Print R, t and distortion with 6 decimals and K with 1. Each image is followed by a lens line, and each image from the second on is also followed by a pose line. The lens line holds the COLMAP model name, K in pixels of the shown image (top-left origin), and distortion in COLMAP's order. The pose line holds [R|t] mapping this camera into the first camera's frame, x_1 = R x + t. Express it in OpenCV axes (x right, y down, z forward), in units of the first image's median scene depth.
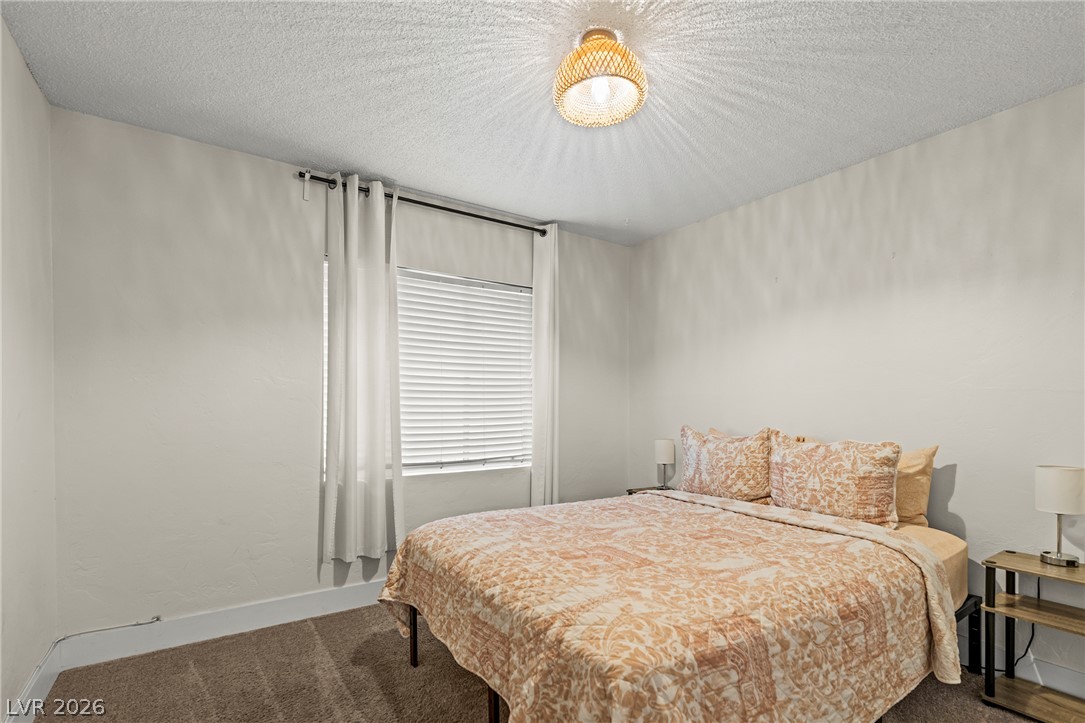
lens RADIAL K [[499.2, 0, 546.0], [0, 499.2, 411.2], [0, 0, 1]] dist [-0.002933, -0.000220]
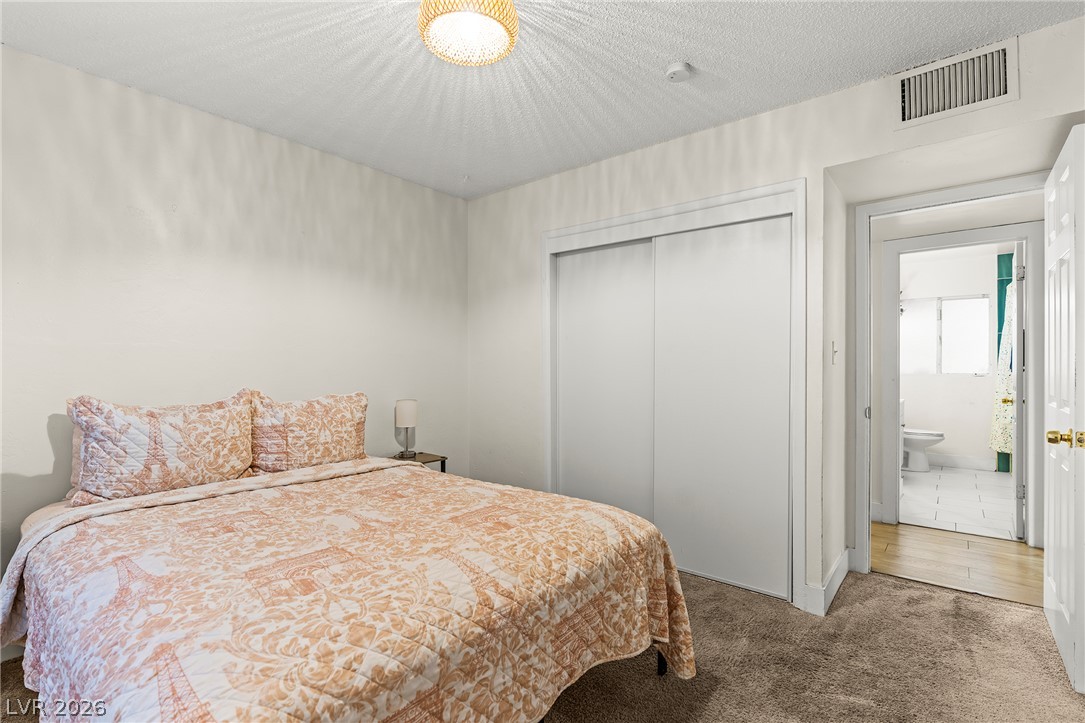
lens RADIAL K [[499.2, 0, 543.2], [0, 499.2, 357.6], [0, 0, 1]] dist [-0.002933, -0.000220]
pose [[-0.264435, 0.013553, 0.964308, -0.599568], [0.010214, 0.999885, -0.011252, -0.007846], [-0.964350, 0.006874, -0.264543, 0.805319]]
